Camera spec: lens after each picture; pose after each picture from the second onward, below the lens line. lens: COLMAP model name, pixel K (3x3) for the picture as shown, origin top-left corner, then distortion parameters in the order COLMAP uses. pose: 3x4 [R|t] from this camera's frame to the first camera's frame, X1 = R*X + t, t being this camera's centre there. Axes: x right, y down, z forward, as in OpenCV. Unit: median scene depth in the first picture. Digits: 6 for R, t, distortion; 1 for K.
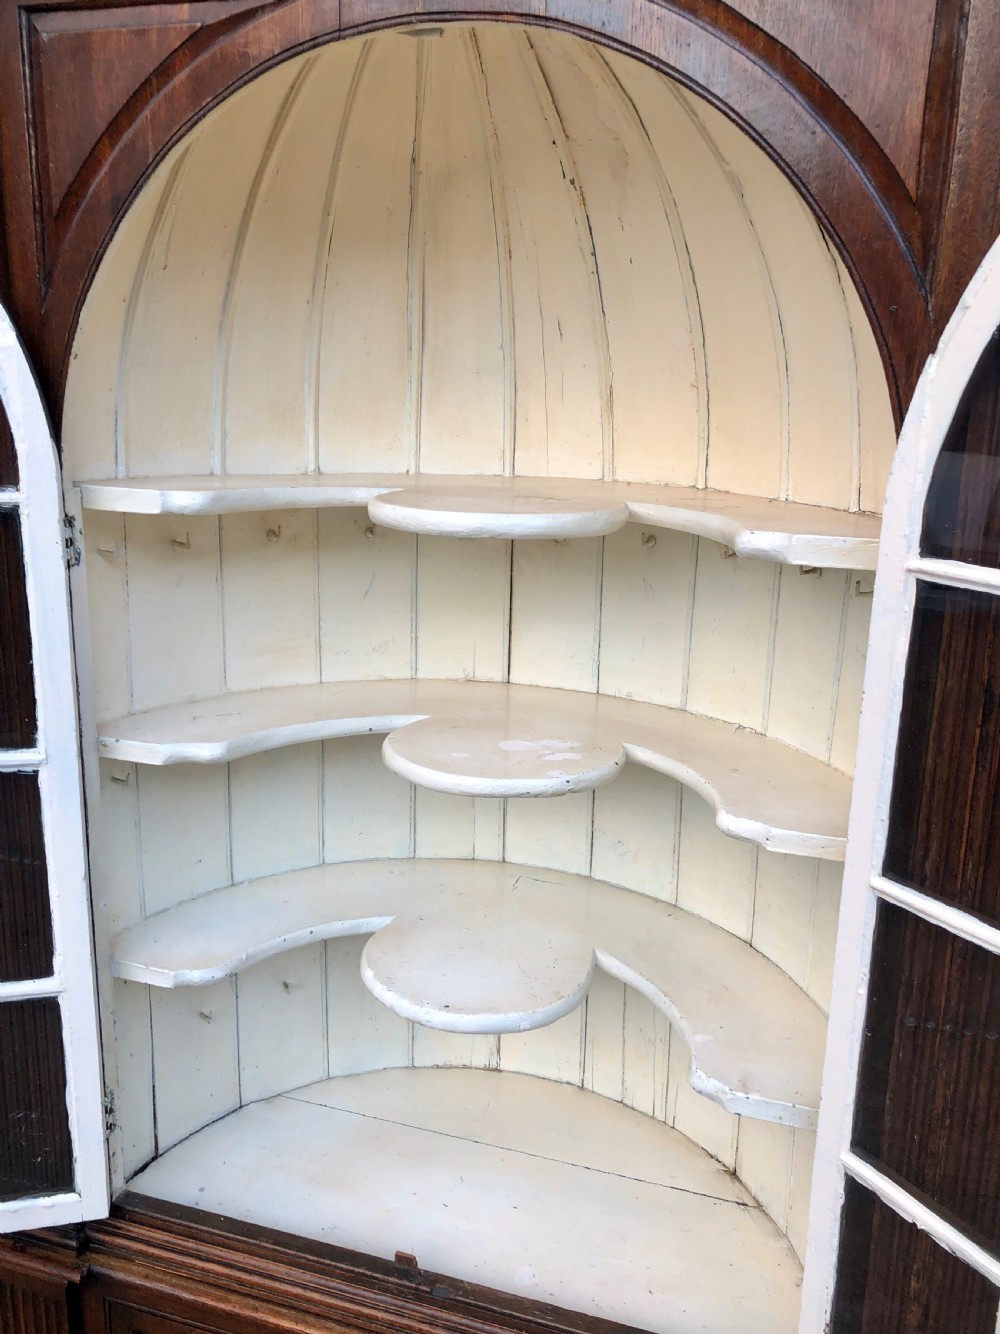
lens RADIAL K [[1167.6, 0, 499.6], [0, 1167.6, 659.2], [0, 0, 1]] dist [0.003359, 0.013526]
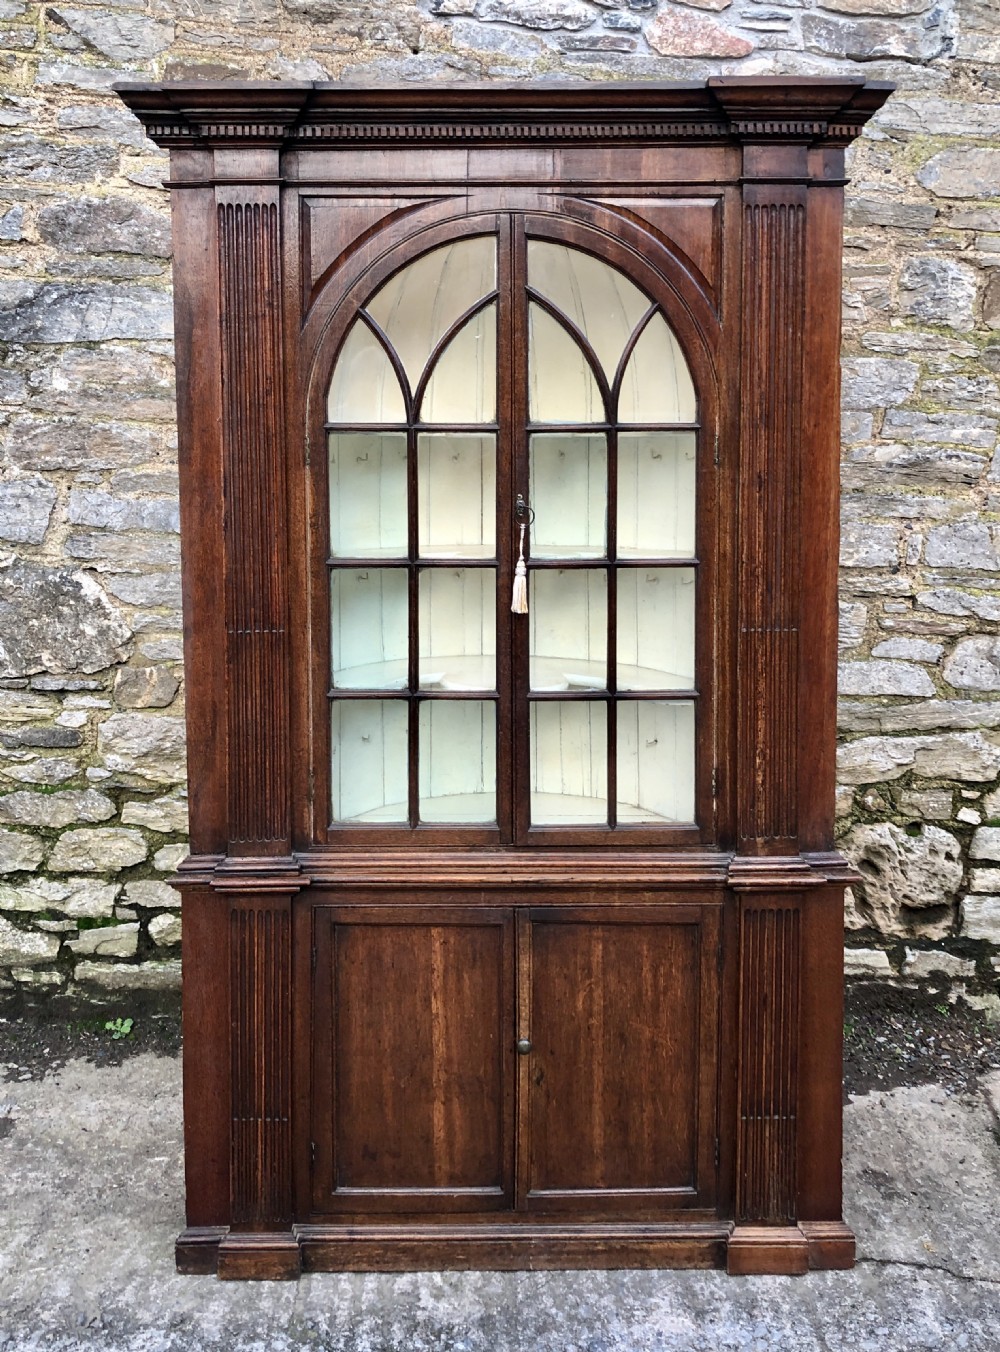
lens RADIAL K [[1289.7, 0, 500.9], [0, 1289.7, 510.8], [0, 0, 1]] dist [0.021567, -0.014841]
pose [[0.951256, -0.047967, 0.304650, -0.683836], [0.102294, 0.980982, -0.164953, 0.360431], [-0.290944, 0.188077, 0.938072, -1.010014]]
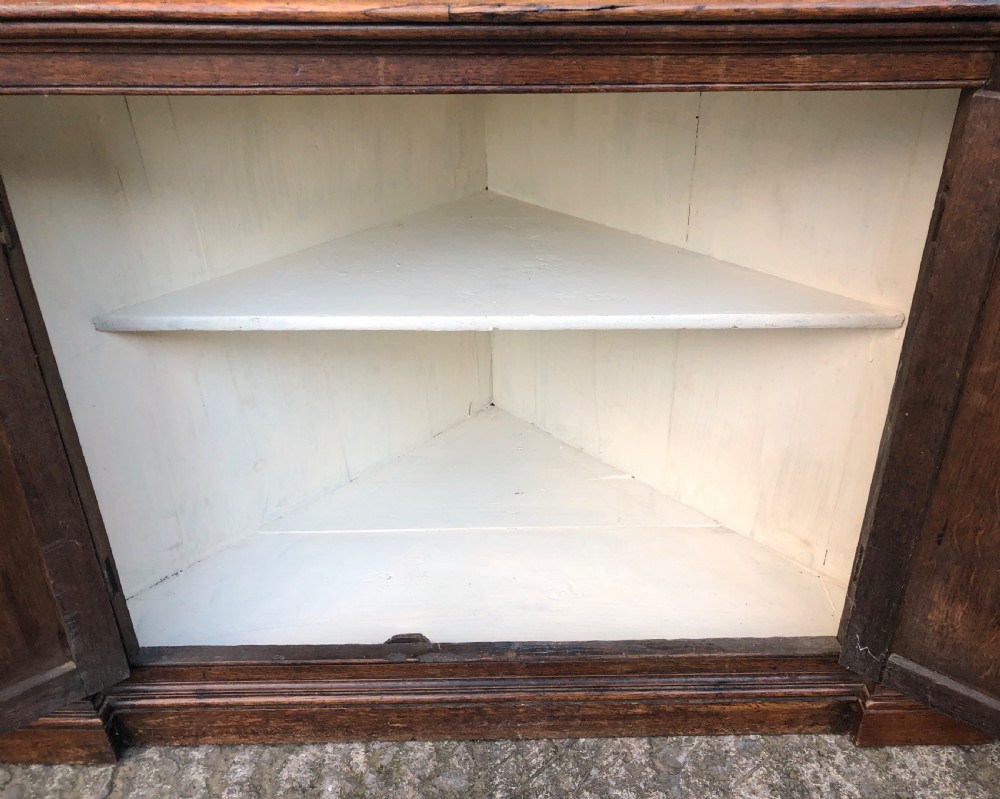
lens RADIAL K [[901.4, 0, 532.2], [0, 901.4, 395.2], [0, 0, 1]] dist [0.004932, 0.020089]
pose [[0.948889, -0.182709, 0.257346, -0.212693], [0.106371, 0.952825, 0.284271, 0.666259], [-0.297145, -0.242367, 0.923560, 0.439817]]
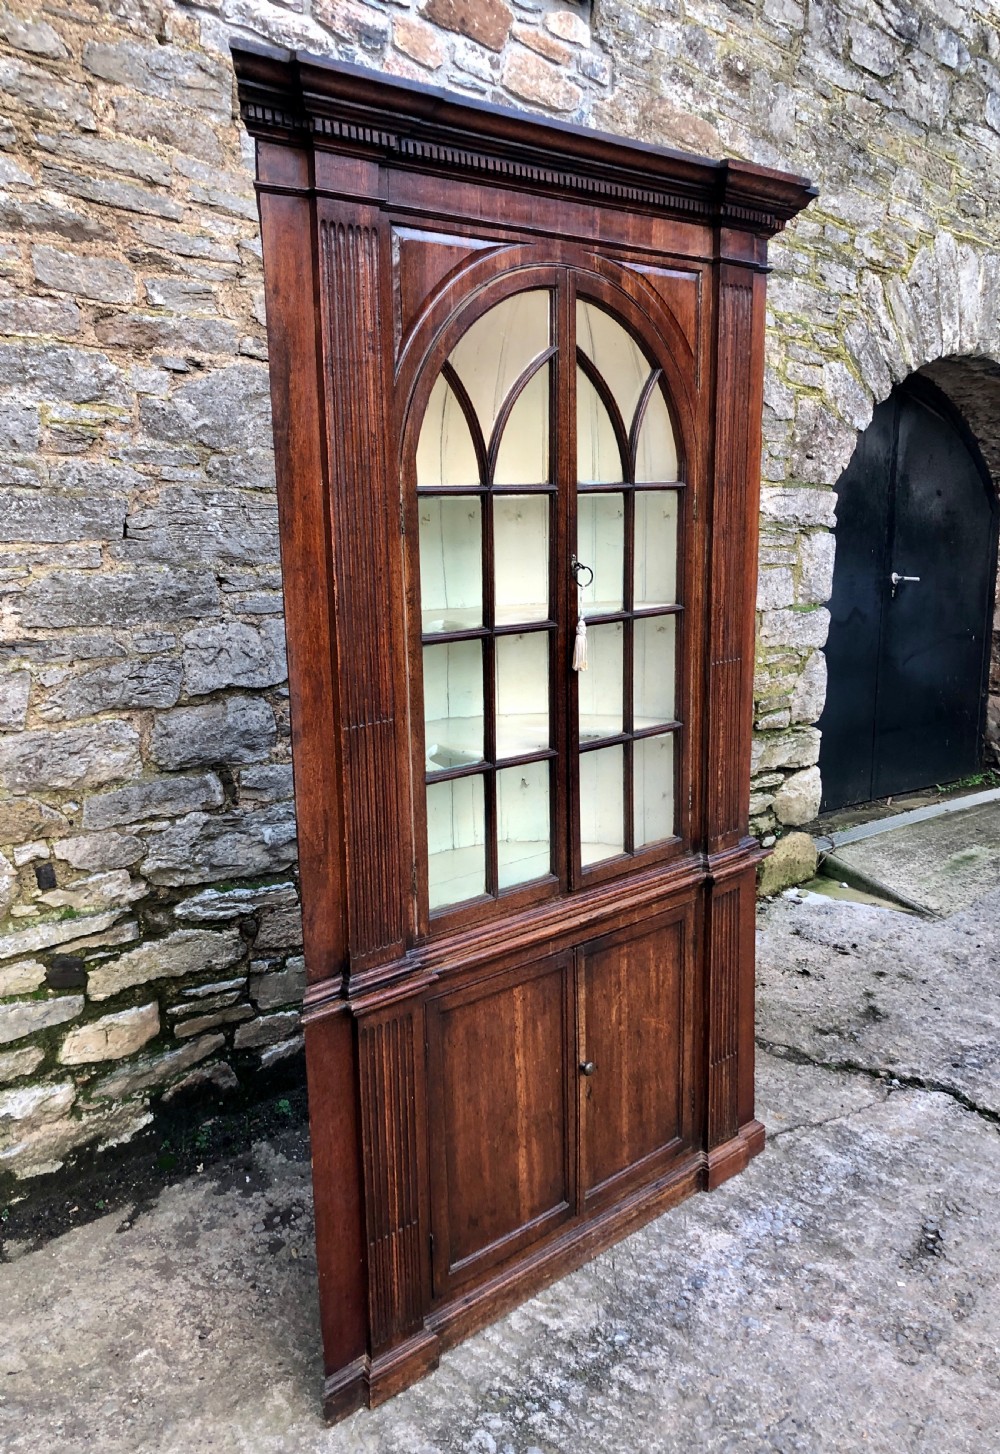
lens RADIAL K [[1220.8, 0, 510.8], [0, 1220.8, 708.9], [0, 0, 1]] dist [0.010563, 0.018965]
pose [[0.496987, -0.192470, 0.846144, -1.781622], [0.242864, 0.966975, 0.077308, 0.069557], [-0.833079, 0.167077, 0.527318, -0.037260]]
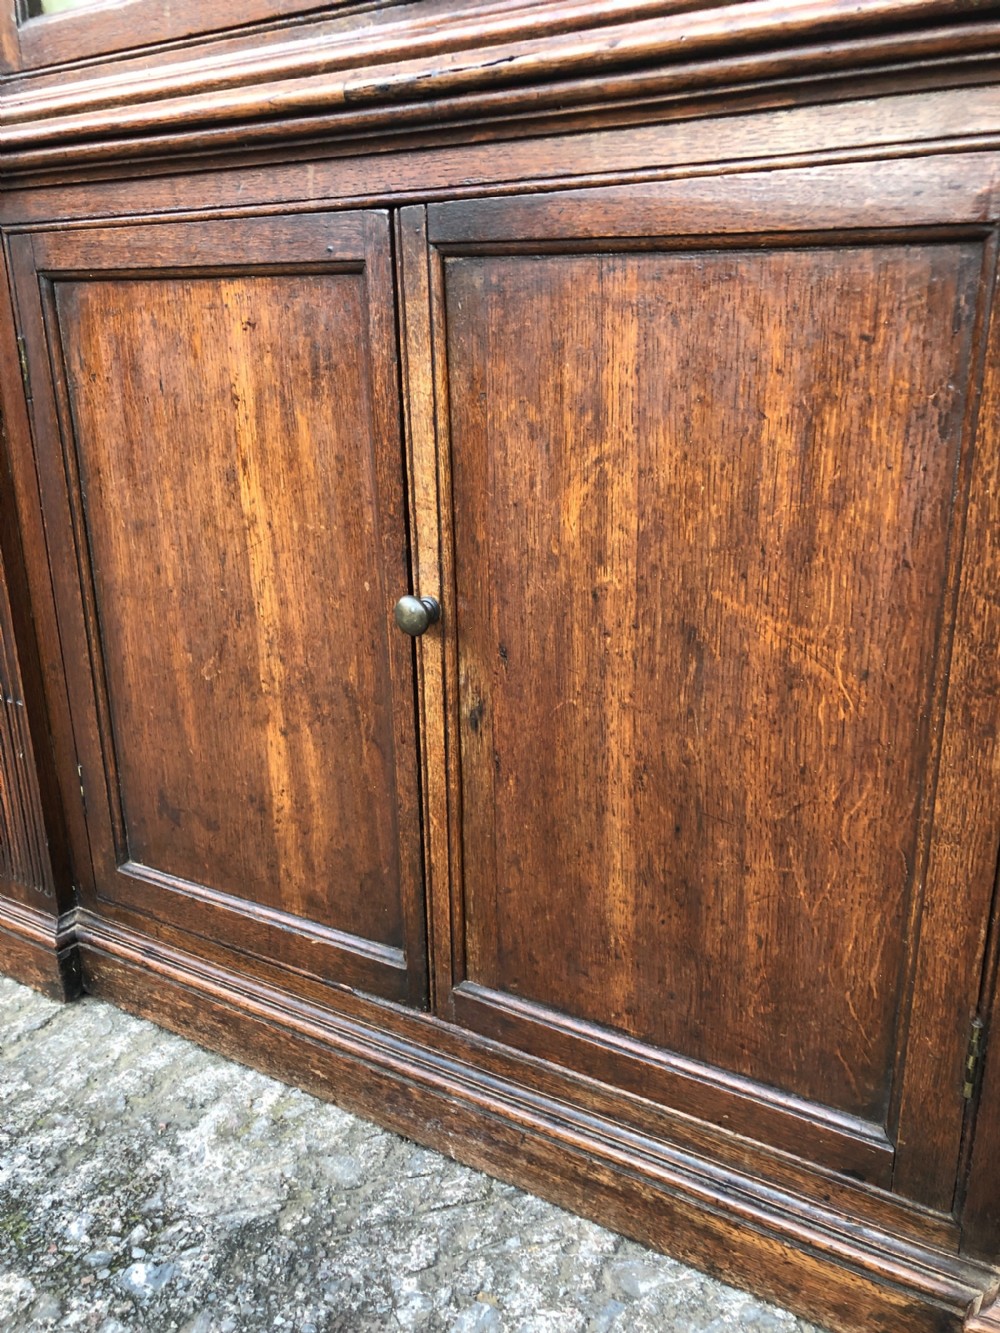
lens RADIAL K [[1106.2, 0, 500.0], [0, 1106.2, 666.5], [0, 0, 1]] dist [0.010372, 0.009668]
pose [[0.965818, 0.032312, -0.257199, 0.141154], [-0.015939, 0.997726, 0.065491, 0.843378], [0.258731, -0.059153, 0.964137, 0.474397]]
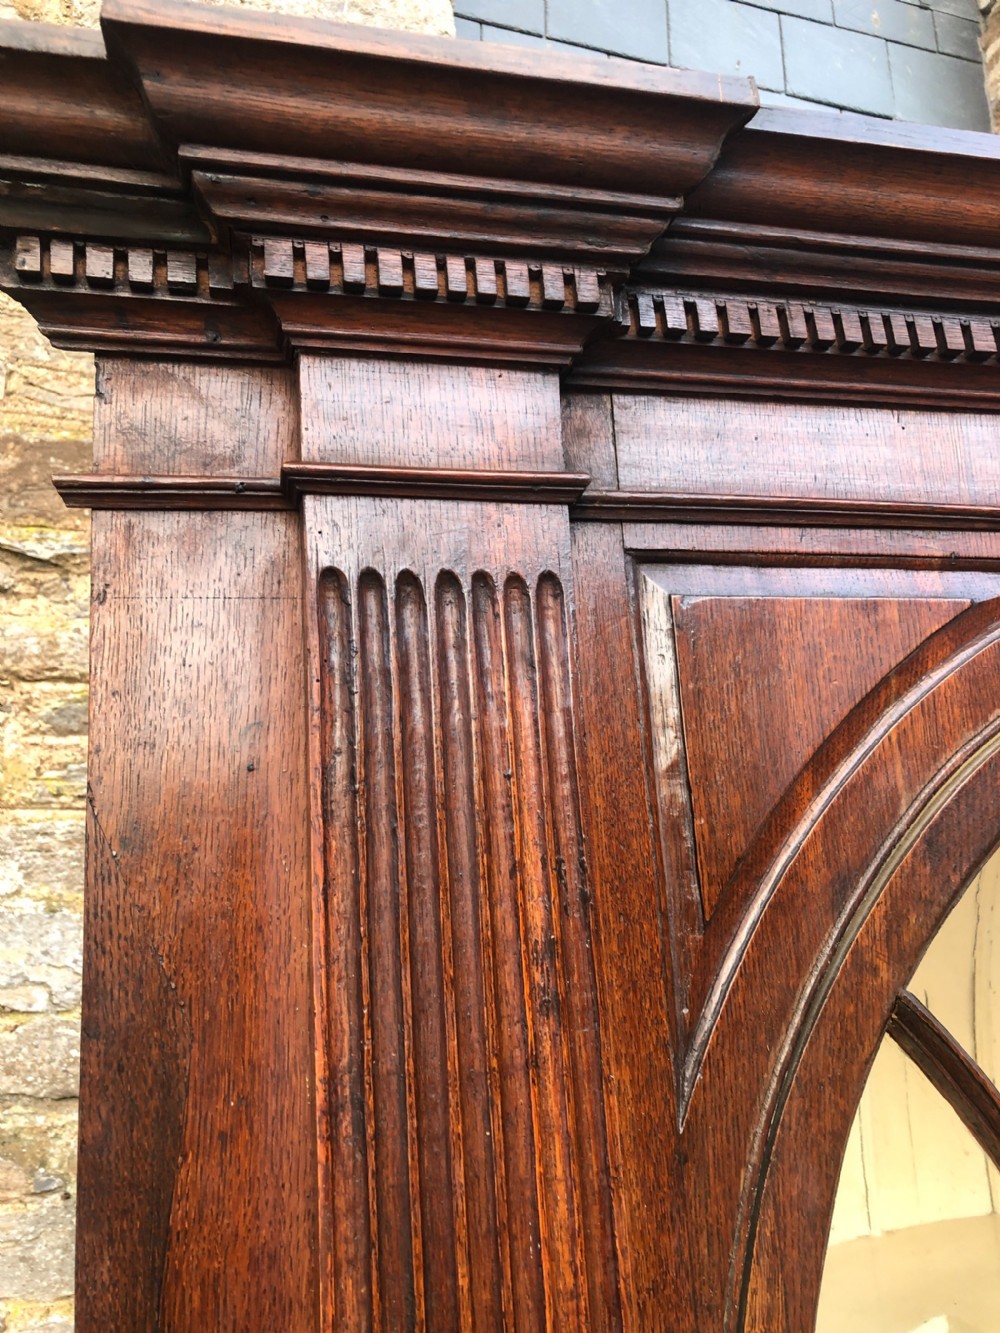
lens RADIAL K [[1106.2, 0, 500.0], [0, 1106.2, 666.5], [0, 0, 1]] dist [0.010372, 0.009668]
pose [[0.851310, 0.047421, 0.522515, -0.616948], [0.210035, 0.881820, -0.422231, -0.261777], [-0.480787, 0.469196, 0.740742, 0.576419]]
